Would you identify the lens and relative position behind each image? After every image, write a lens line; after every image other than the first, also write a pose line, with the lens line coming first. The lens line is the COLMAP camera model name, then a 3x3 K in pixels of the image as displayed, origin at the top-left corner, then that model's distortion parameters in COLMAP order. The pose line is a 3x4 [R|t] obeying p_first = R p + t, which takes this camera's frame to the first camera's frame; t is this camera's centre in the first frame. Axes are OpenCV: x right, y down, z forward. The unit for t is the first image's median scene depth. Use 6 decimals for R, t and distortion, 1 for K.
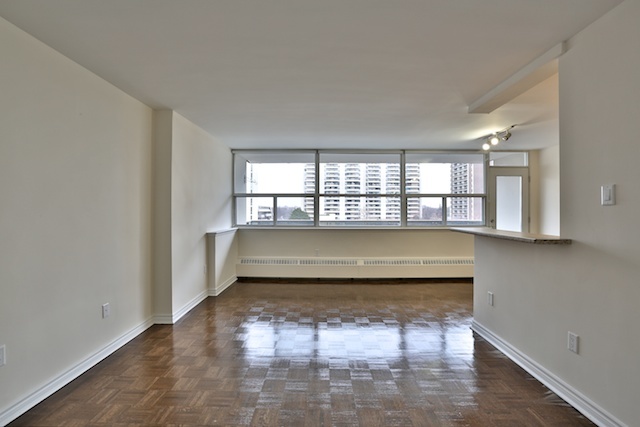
lens RADIAL K [[295.3, 0, 314.6], [0, 295.3, 210.7], [0, 0, 1]] dist [-0.044968, 0.010467]
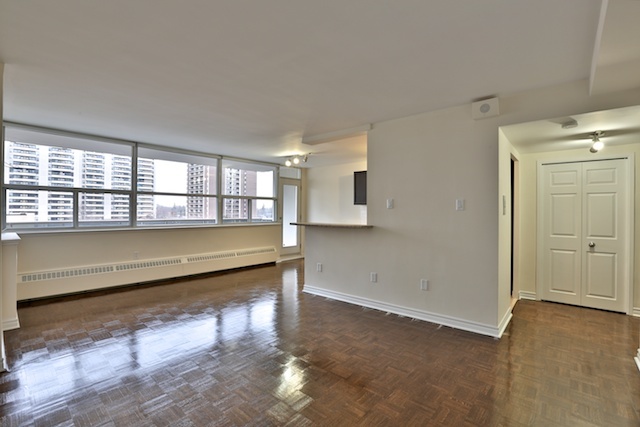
lens RADIAL K [[295.3, 0, 317.7], [0, 295.3, 214.3], [0, 0, 1]] dist [-0.044968, 0.010467]
pose [[0.649232, -0.005041, 0.760574, -0.304952], [-0.007011, 0.999896, 0.012612, -0.000079], [-0.760559, -0.013520, 0.649129, -0.008025]]
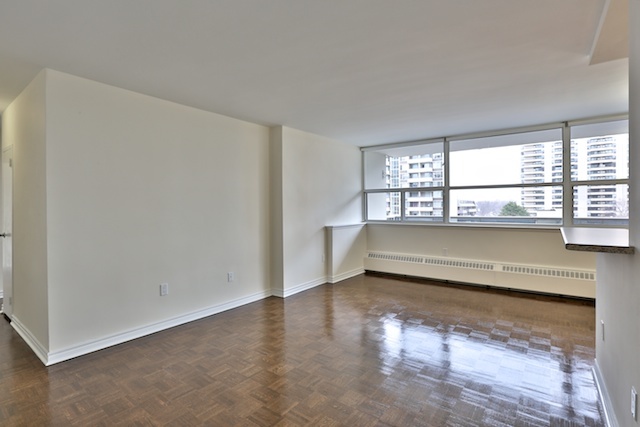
lens RADIAL K [[312.4, 0, 310.2], [0, 312.4, 208.0], [0, 0, 1]] dist [-0.022580, 0.004360]
pose [[0.805009, -0.003925, -0.593250, 0.236643], [0.008194, 0.999956, 0.004502, 0.000935], [0.593207, -0.008485, 0.805005, -0.004045]]
